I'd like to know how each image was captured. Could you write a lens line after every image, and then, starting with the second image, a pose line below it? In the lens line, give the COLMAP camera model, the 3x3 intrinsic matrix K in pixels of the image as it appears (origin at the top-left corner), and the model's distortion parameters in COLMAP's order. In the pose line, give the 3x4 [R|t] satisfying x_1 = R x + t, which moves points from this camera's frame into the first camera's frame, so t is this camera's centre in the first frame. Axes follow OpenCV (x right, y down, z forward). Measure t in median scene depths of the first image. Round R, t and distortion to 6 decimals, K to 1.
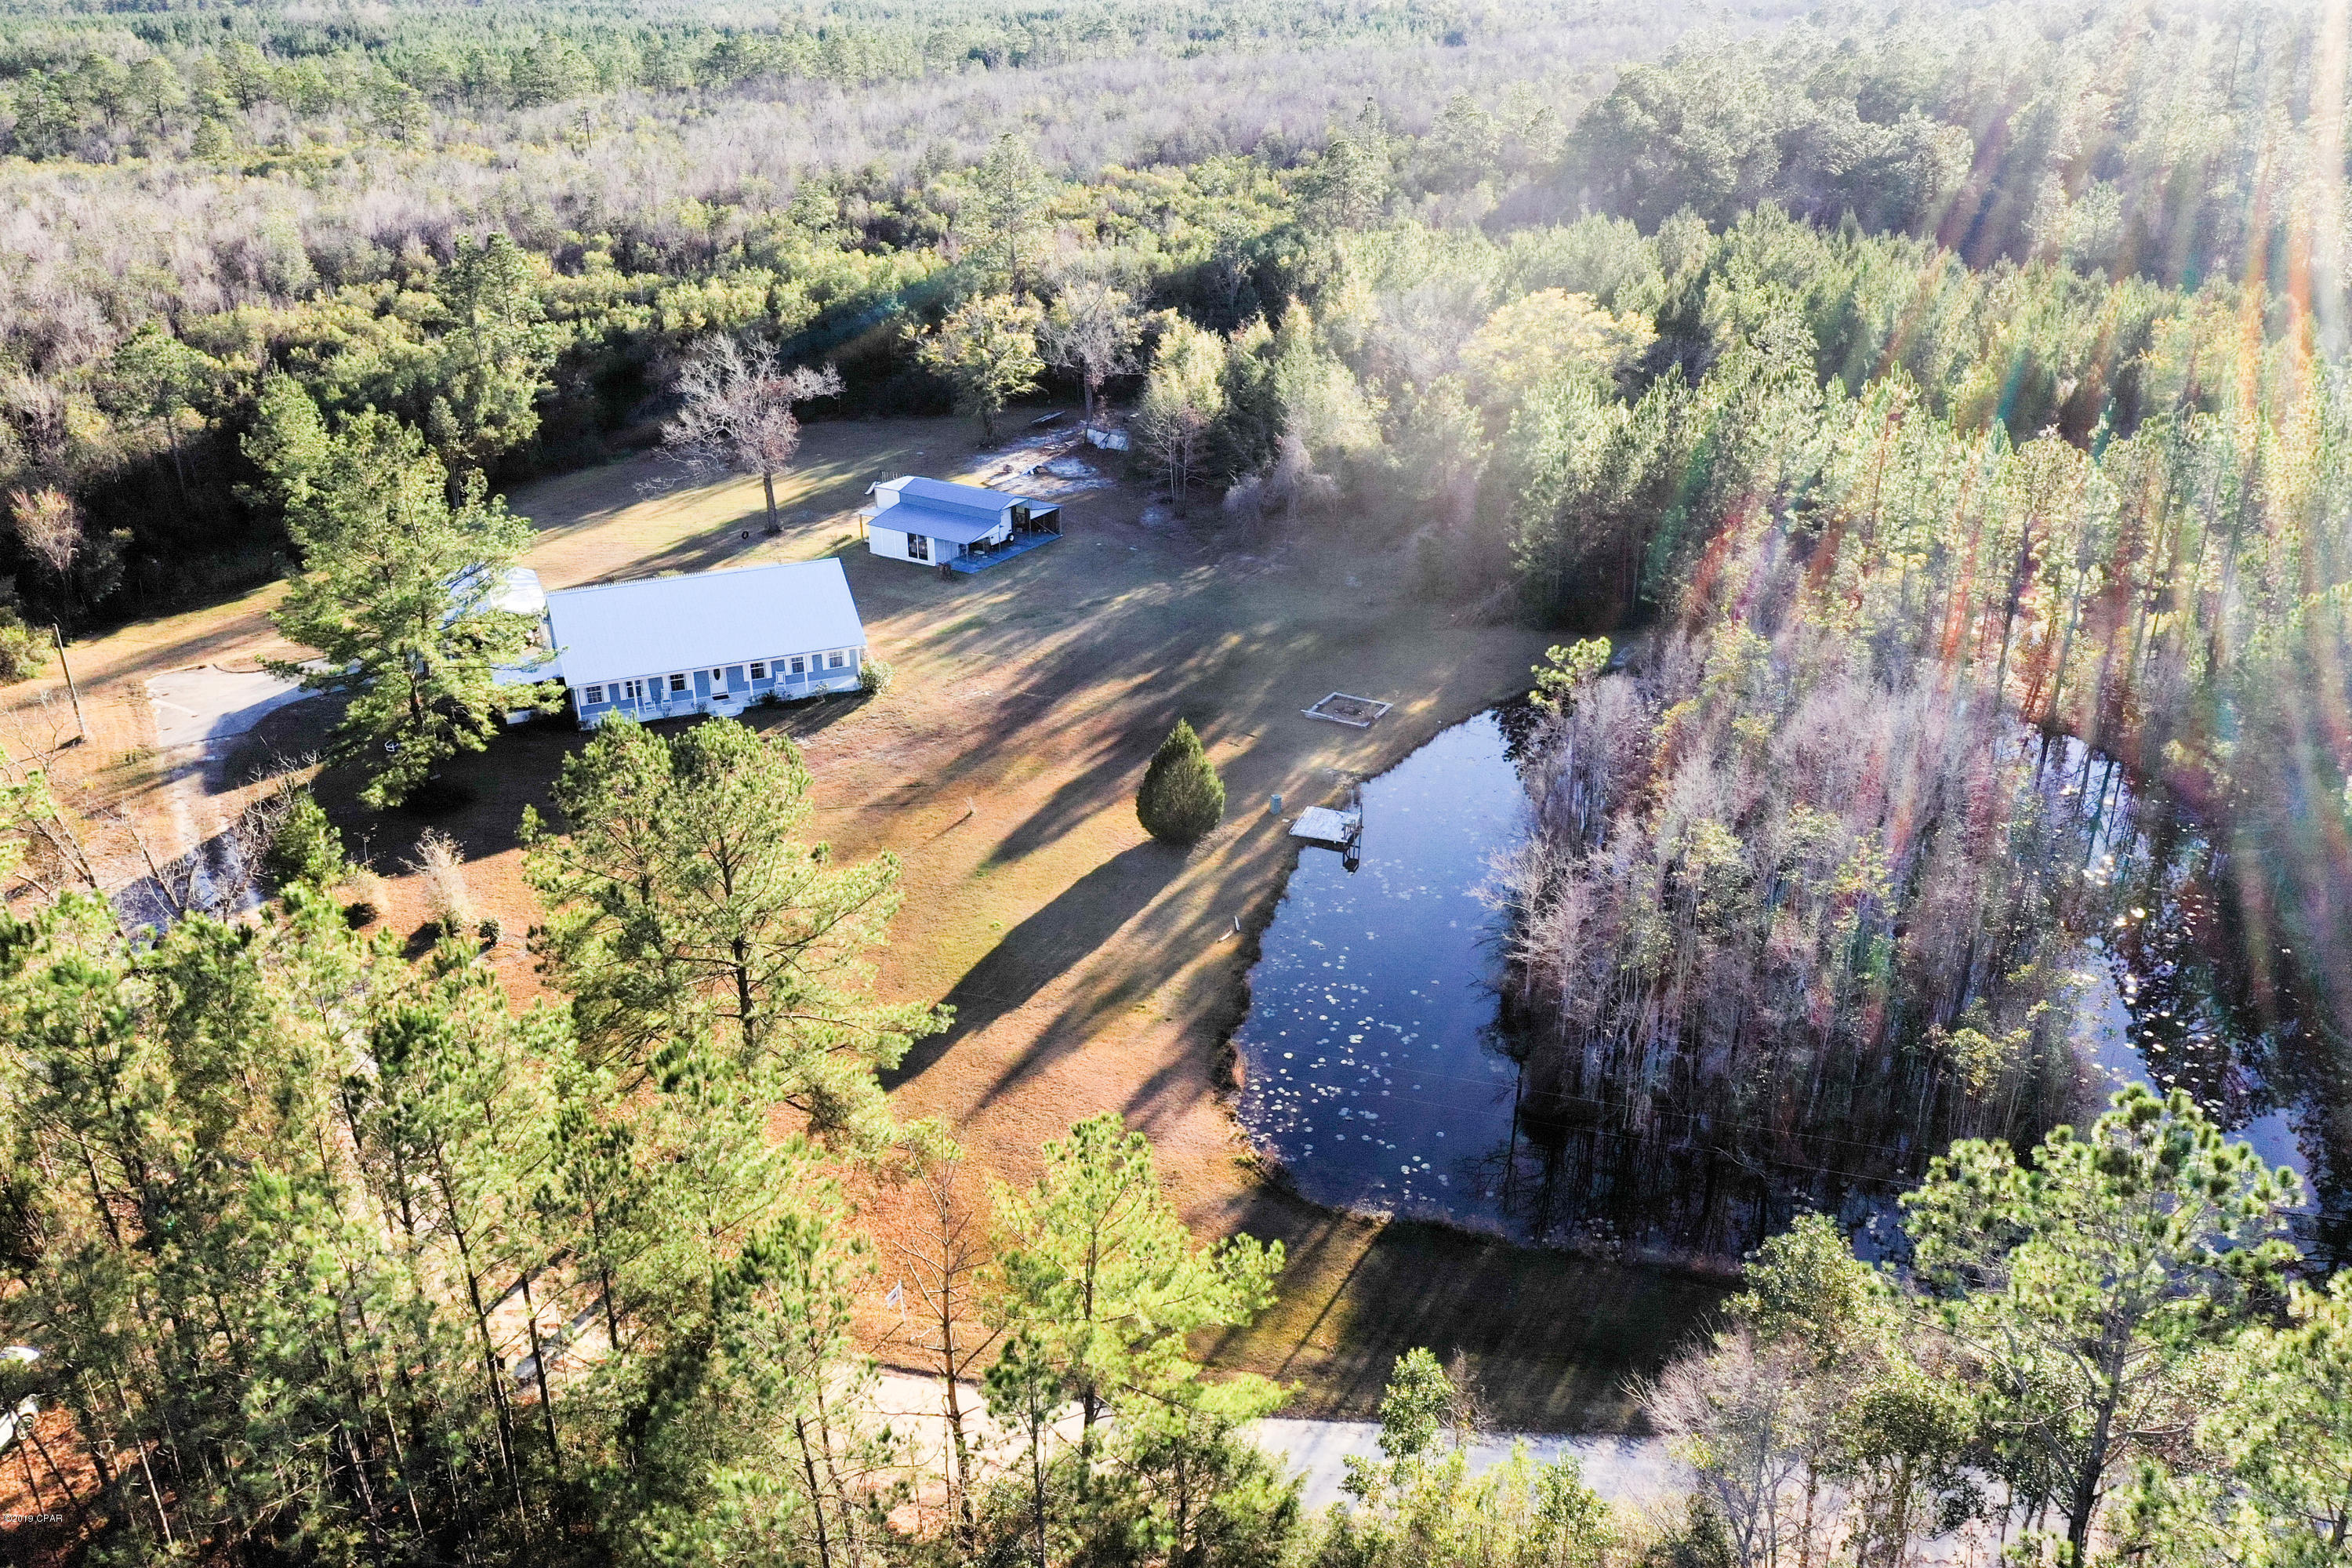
lens RADIAL K [[1883.5, 0, 1188.9], [0, 1883.5, 787.6], [0, 0, 1]] dist [-0.005458, -0.009938]
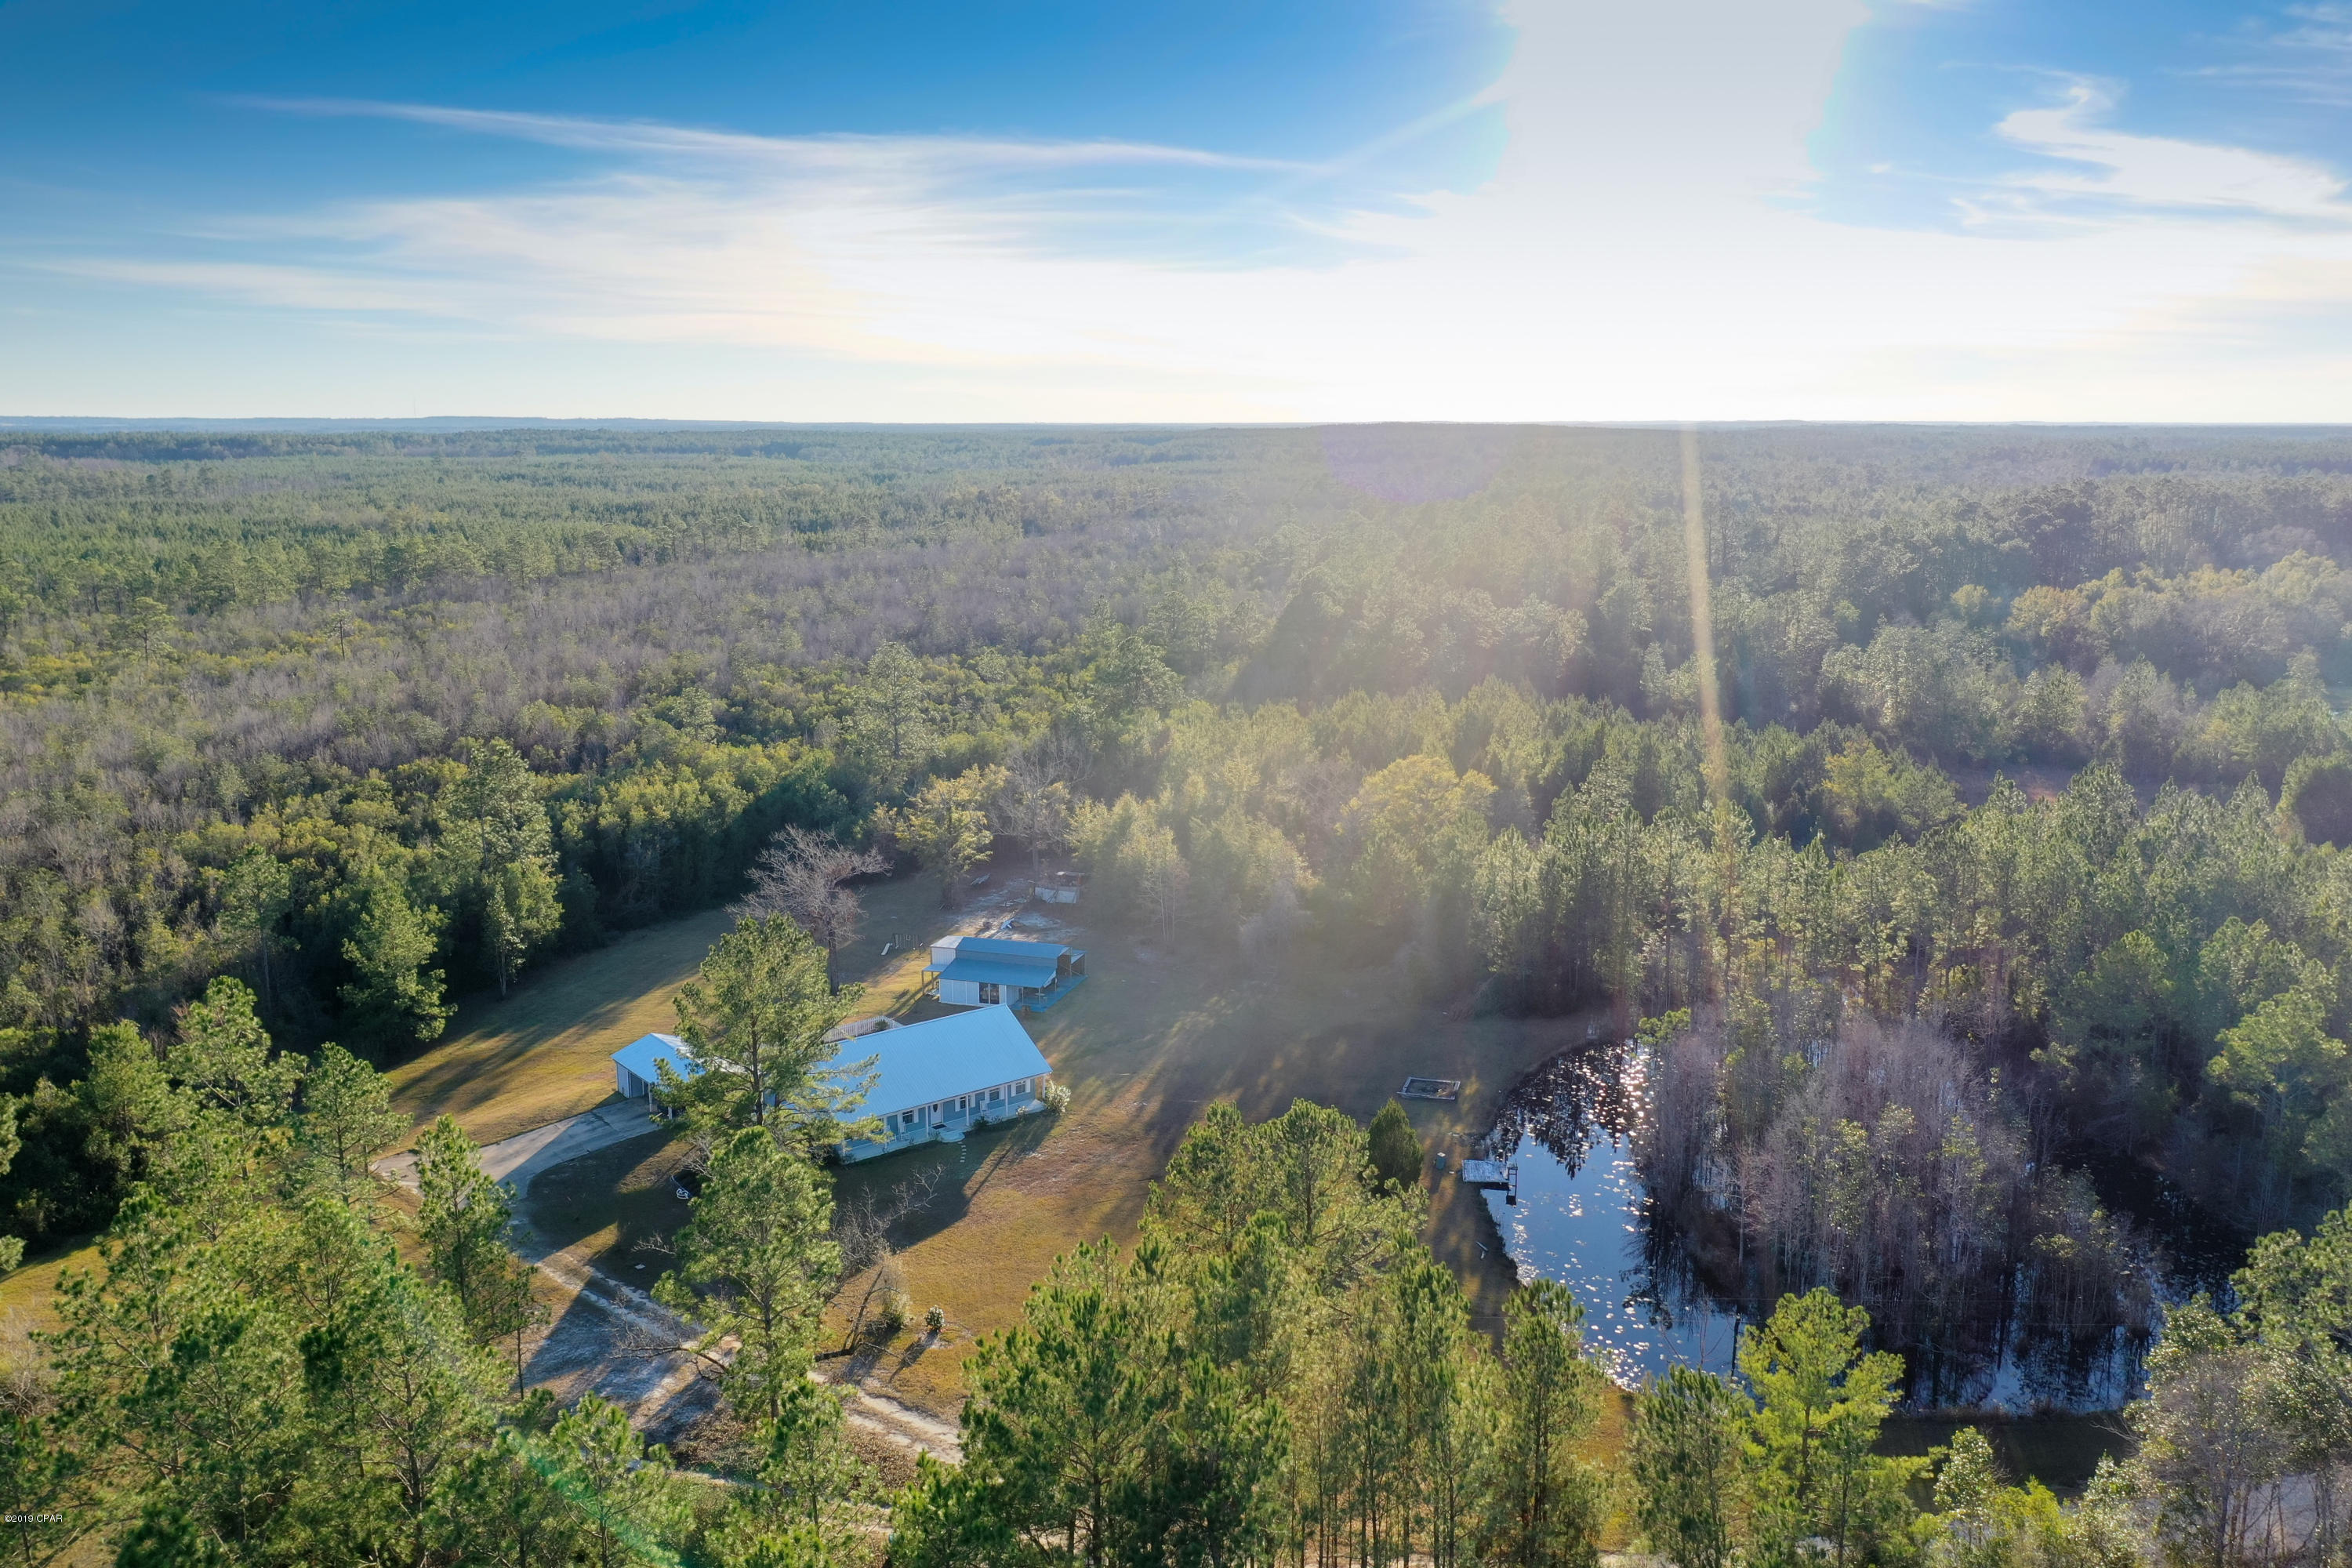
lens RADIAL K [[1883.5, 0, 1188.9], [0, 1883.5, 787.6], [0, 0, 1]] dist [-0.005458, -0.009938]
pose [[0.961179, -0.048509, 0.271628, -0.331151], [0.109271, 0.970861, -0.213282, 0.012021], [-0.253367, 0.234684, 0.938472, -0.167390]]
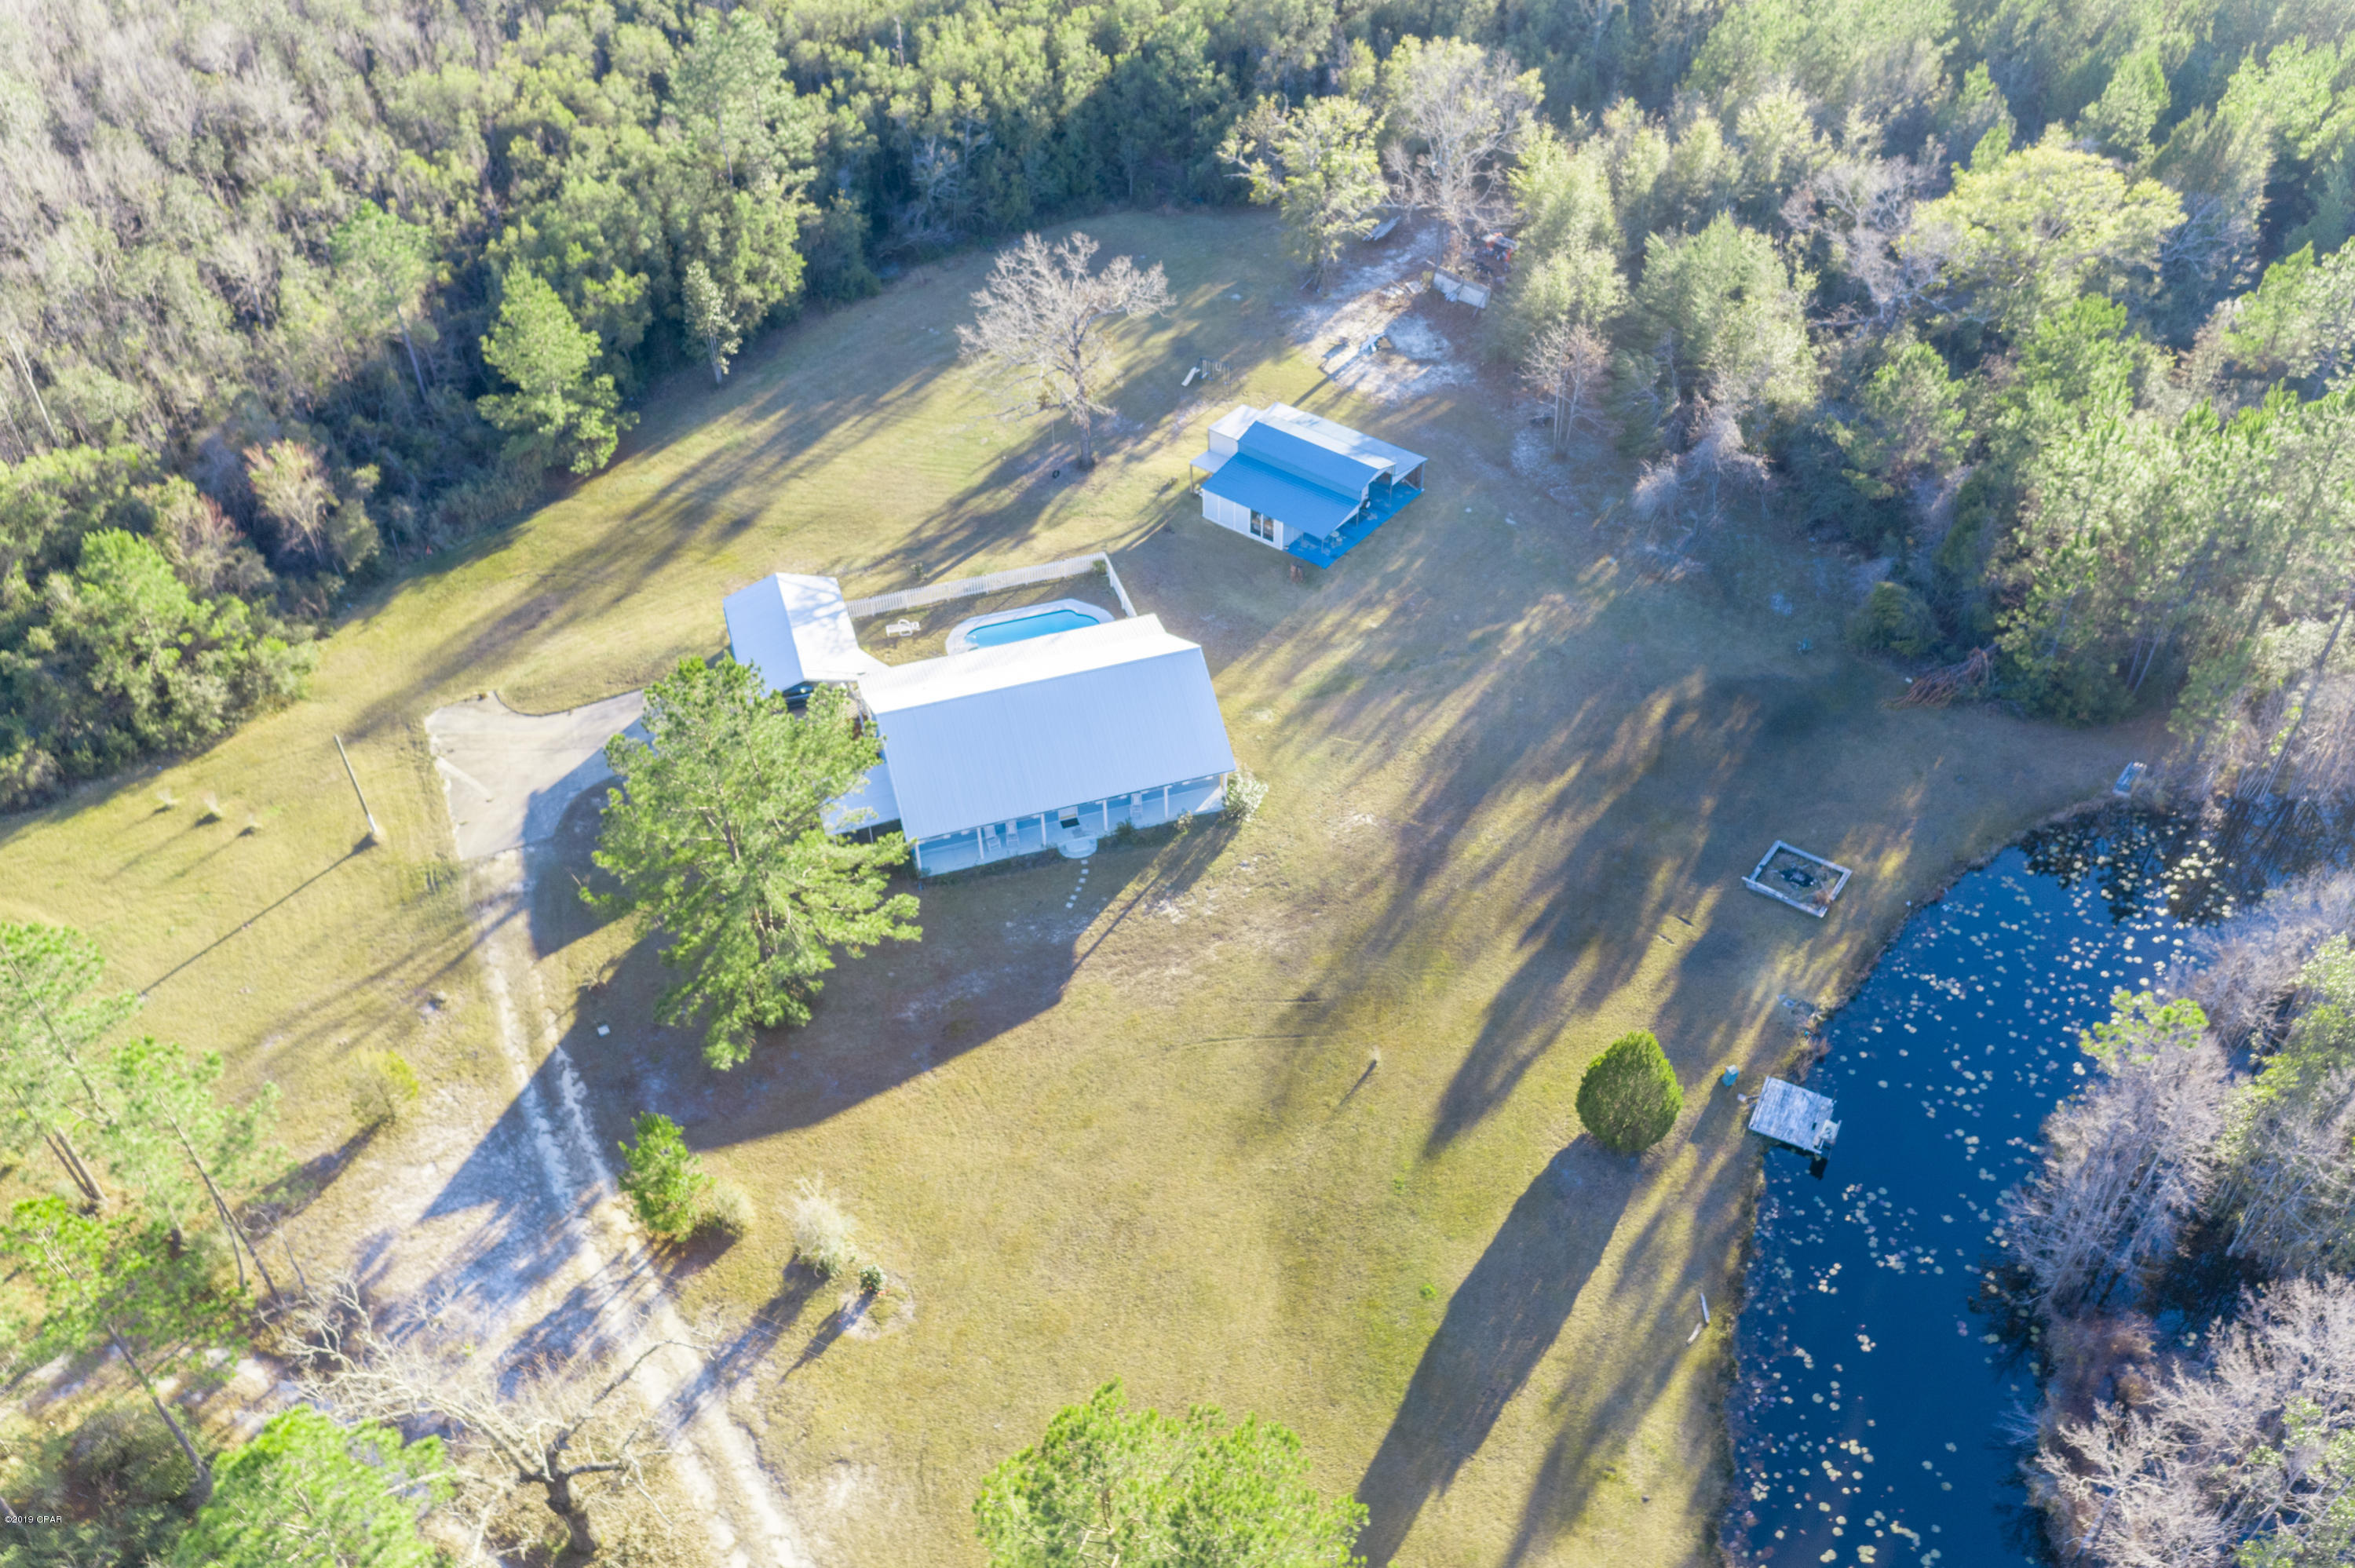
lens RADIAL K [[1871.2, 0, 1177.5], [0, 1871.2, 784.0], [0, 0, 1]] dist [0.030319, -0.002968]
pose [[0.994922, 0.053807, -0.085063, -0.101075], [-0.025205, 0.951378, 0.306994, -0.271399], [0.097445, -0.303291, 0.947903, 0.145214]]
